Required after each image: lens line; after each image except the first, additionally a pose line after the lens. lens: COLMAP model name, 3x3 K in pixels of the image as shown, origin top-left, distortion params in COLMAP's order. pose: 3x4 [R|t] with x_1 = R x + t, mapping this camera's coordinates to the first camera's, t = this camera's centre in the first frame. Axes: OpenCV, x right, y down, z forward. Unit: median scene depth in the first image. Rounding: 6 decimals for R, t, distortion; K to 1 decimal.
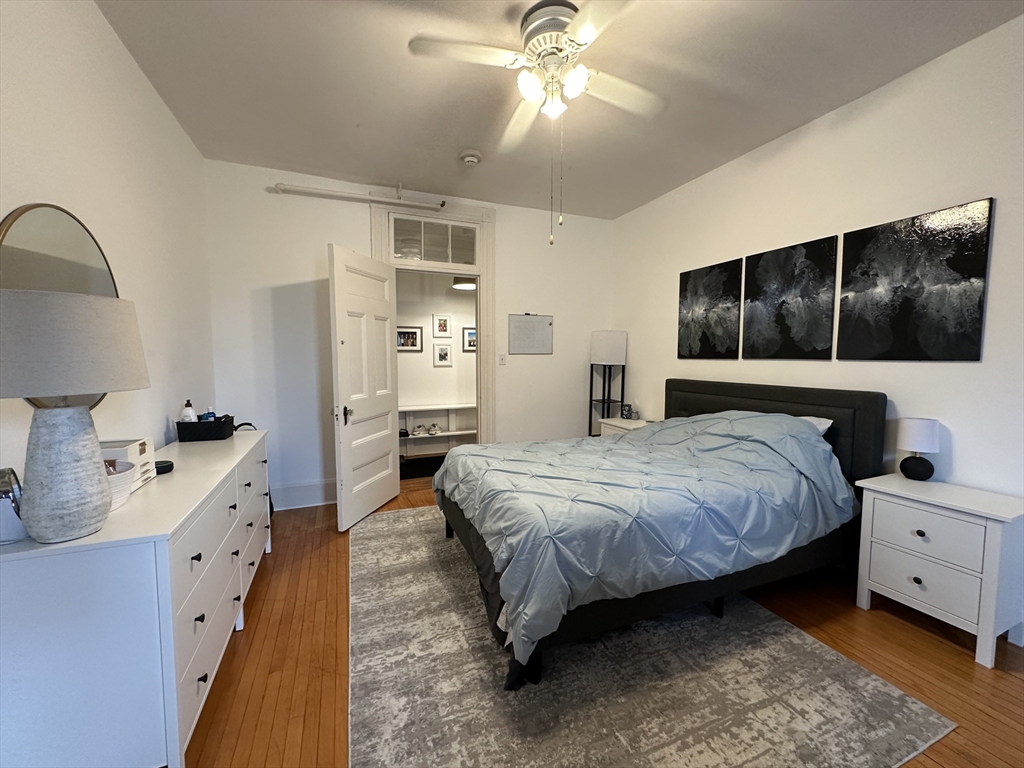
lens RADIAL K [[410.2, 0, 511.8], [0, 410.2, 383.4], [0, 0, 1]] dist [-0.004496, 0.000160]
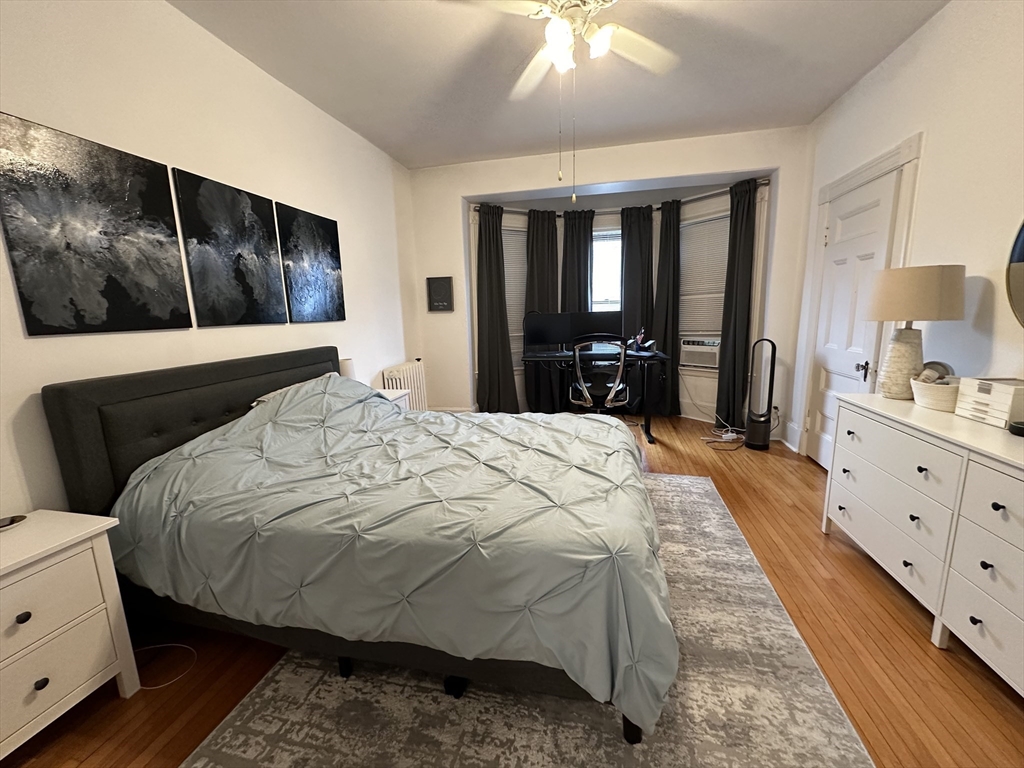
lens RADIAL K [[410.2, 0, 512.3], [0, 410.2, 384.2], [0, 0, 1]] dist [-0.004496, 0.000160]
pose [[-0.820341, -0.074276, 0.567031, -0.266824], [0.070965, 0.970644, 0.229813, -0.092719], [-0.567454, 0.228764, -0.790988, 1.342487]]
